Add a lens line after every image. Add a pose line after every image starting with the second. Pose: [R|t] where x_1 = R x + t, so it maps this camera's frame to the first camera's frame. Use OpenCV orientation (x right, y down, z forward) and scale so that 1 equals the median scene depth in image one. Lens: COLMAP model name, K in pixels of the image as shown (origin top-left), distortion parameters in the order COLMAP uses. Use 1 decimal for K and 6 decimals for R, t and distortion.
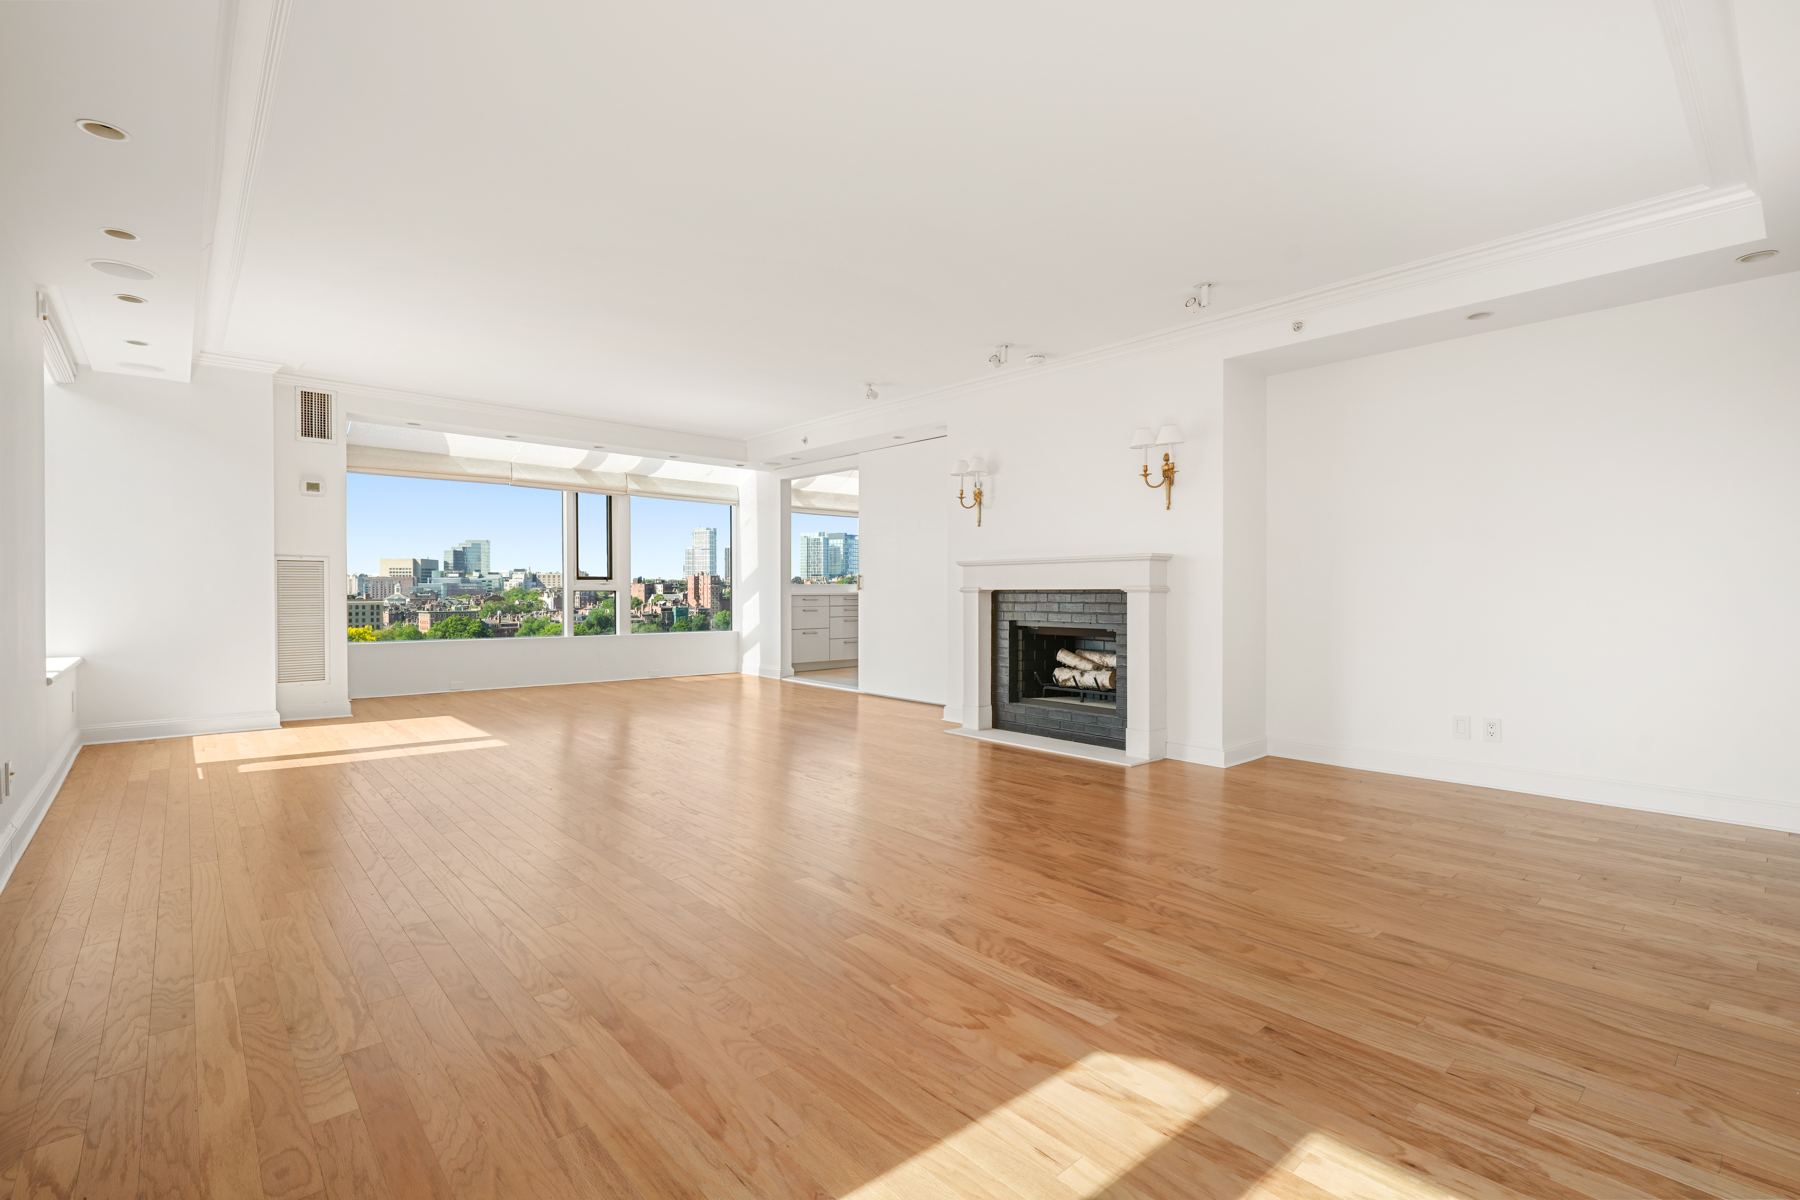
lens RADIAL K [[813.9, 0, 900.0], [0, 813.9, 592.1], [0, 0, 1]] dist [-0.000211, 0.000244]
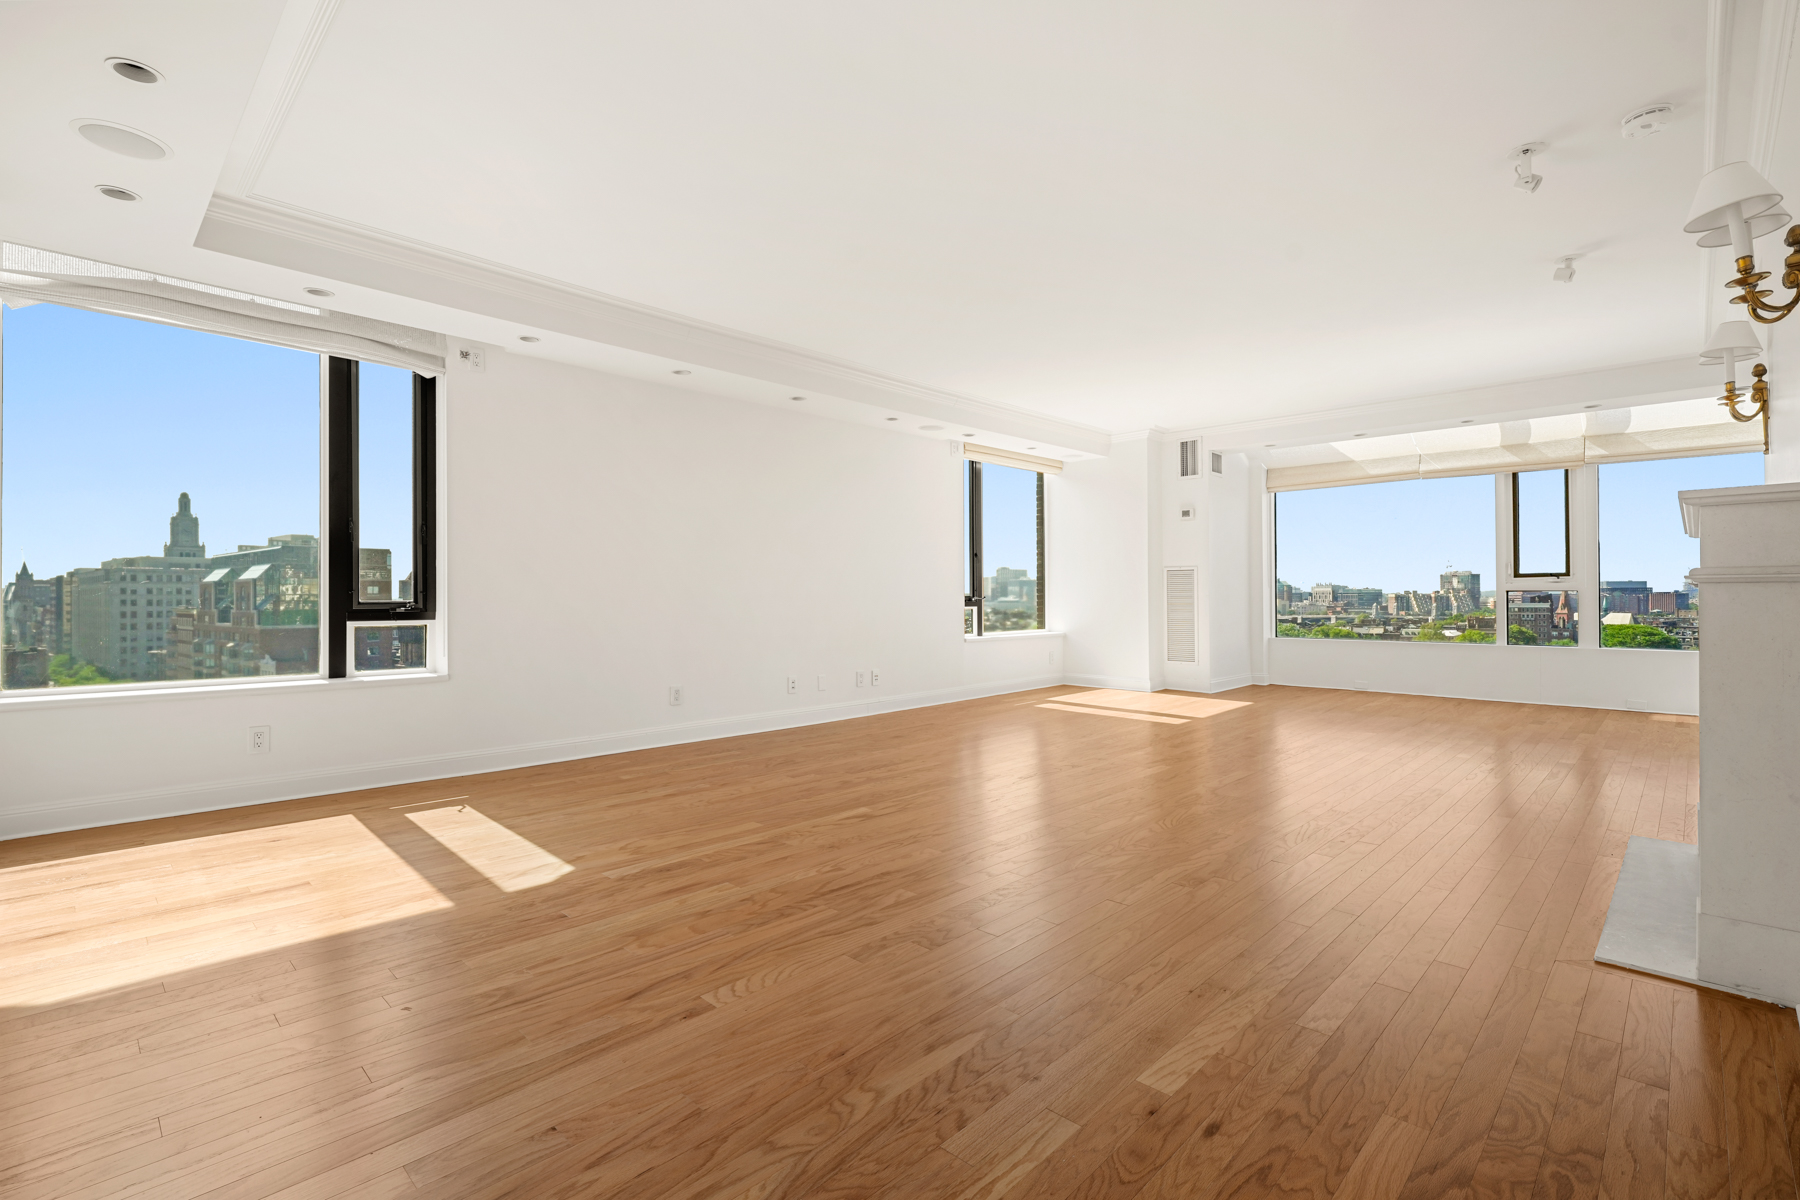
lens RADIAL K [[816.5, 0, 899.1], [0, 816.5, 593.7], [0, 0, 1]] dist [-0.000013, 0.000008]
pose [[0.073953, -0.005153, -0.997248, 0.584431], [0.002879, 0.999984, -0.004954, 0.005697], [0.997258, -0.002505, 0.073966, 0.463765]]
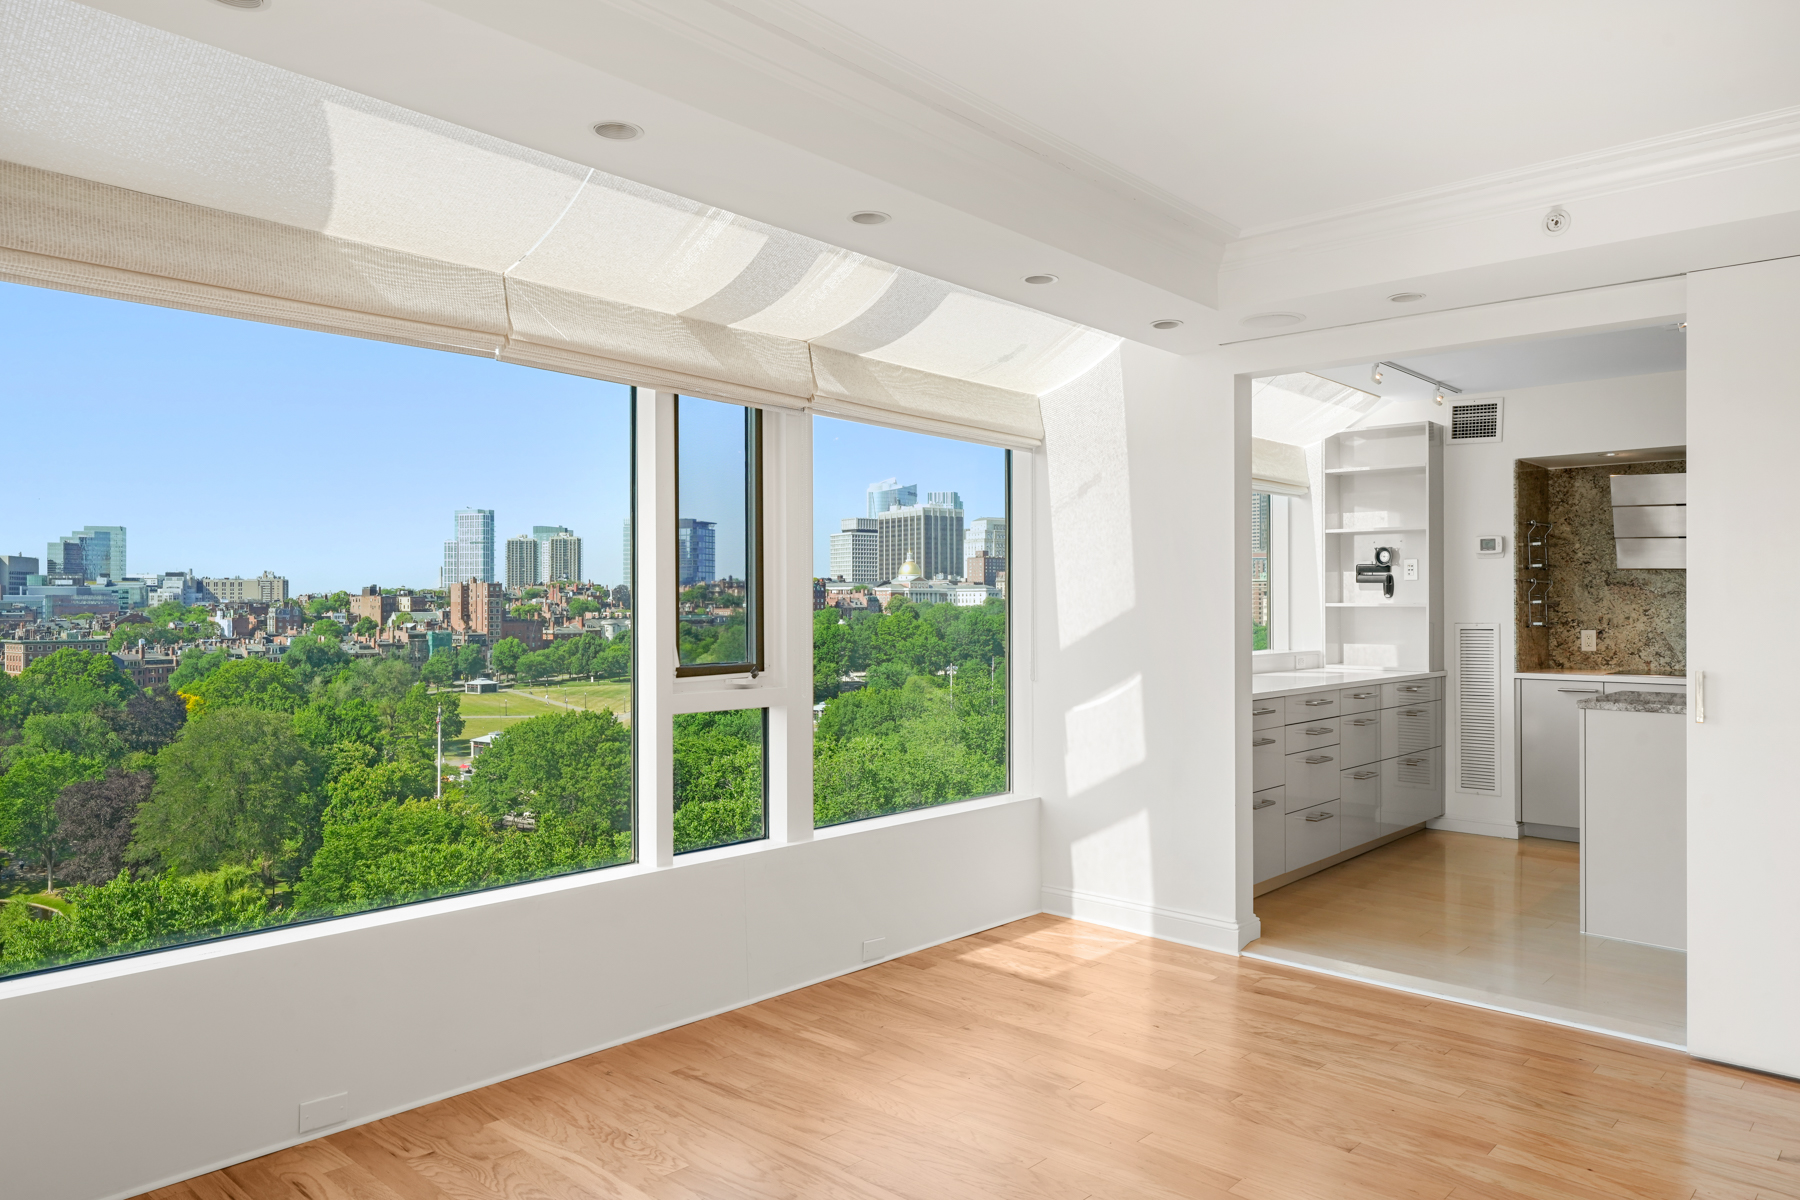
lens RADIAL K [[1207.3, 0, 900.0], [0, 1207.3, 600.0], [0, 0, 1]] dist [0.000563, -0.000066]
pose [[0.994541, -0.000515, 0.104341, -0.539632], [0.001168, 0.999980, -0.006201, -0.062385], [-0.104336, 0.006289, 0.994522, 0.798442]]
